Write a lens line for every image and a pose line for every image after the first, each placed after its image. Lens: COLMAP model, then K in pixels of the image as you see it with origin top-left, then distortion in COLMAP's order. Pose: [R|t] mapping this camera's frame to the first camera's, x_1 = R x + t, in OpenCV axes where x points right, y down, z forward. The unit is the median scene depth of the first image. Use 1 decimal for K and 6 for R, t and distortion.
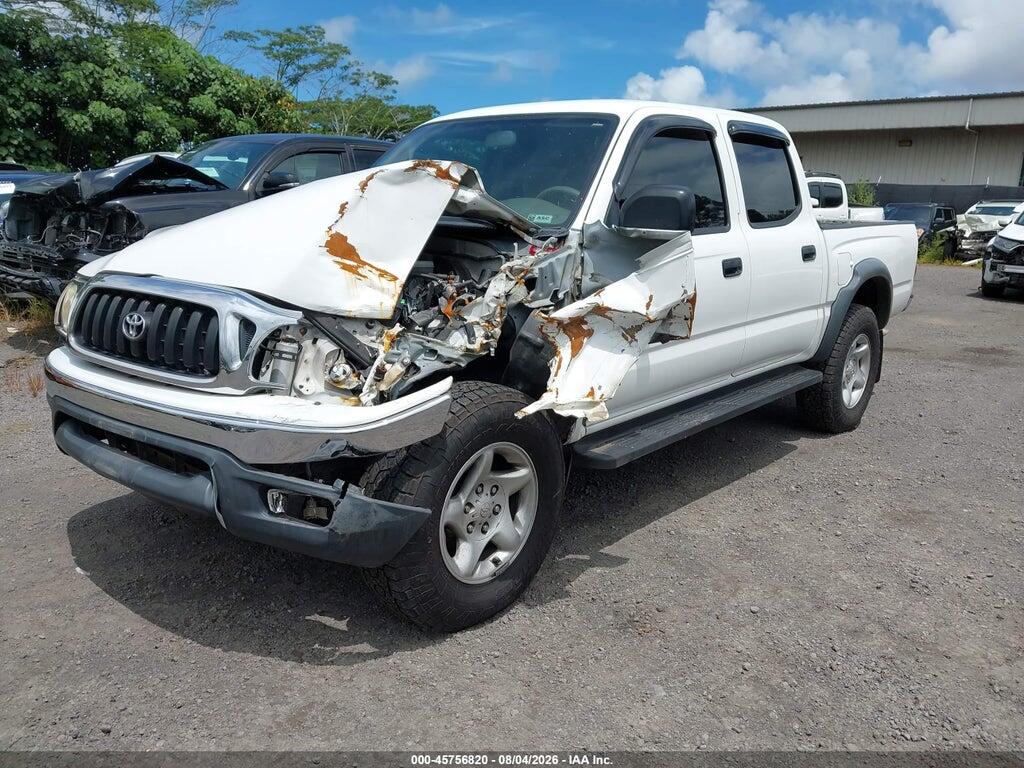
lens RADIAL K [[817.1, 0, 512.0], [0, 817.1, 384.0], [0, 0, 1]] dist [0.128389, -0.208268]
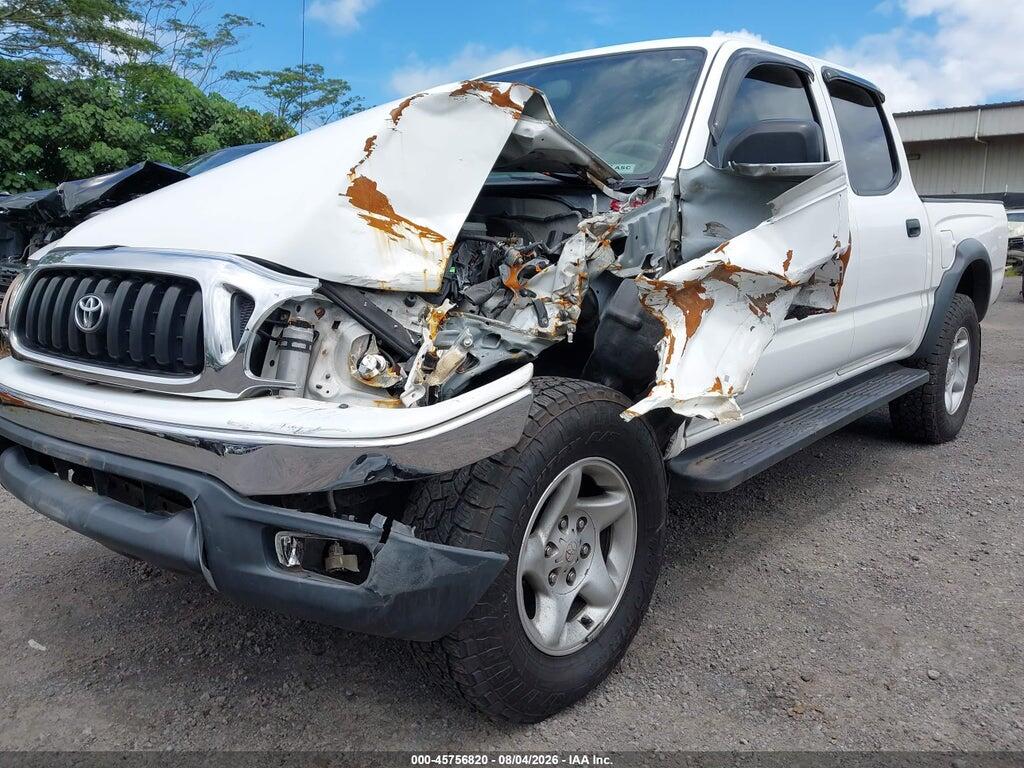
lens RADIAL K [[817.1, 0, 512.0], [0, 817.1, 384.0], [0, 0, 1]] dist [0.128389, -0.208268]
pose [[0.999519, -0.030207, -0.007057, -0.076061], [0.029933, 0.998895, -0.036238, 0.029677], [0.008144, 0.036010, 0.999318, 0.261957]]
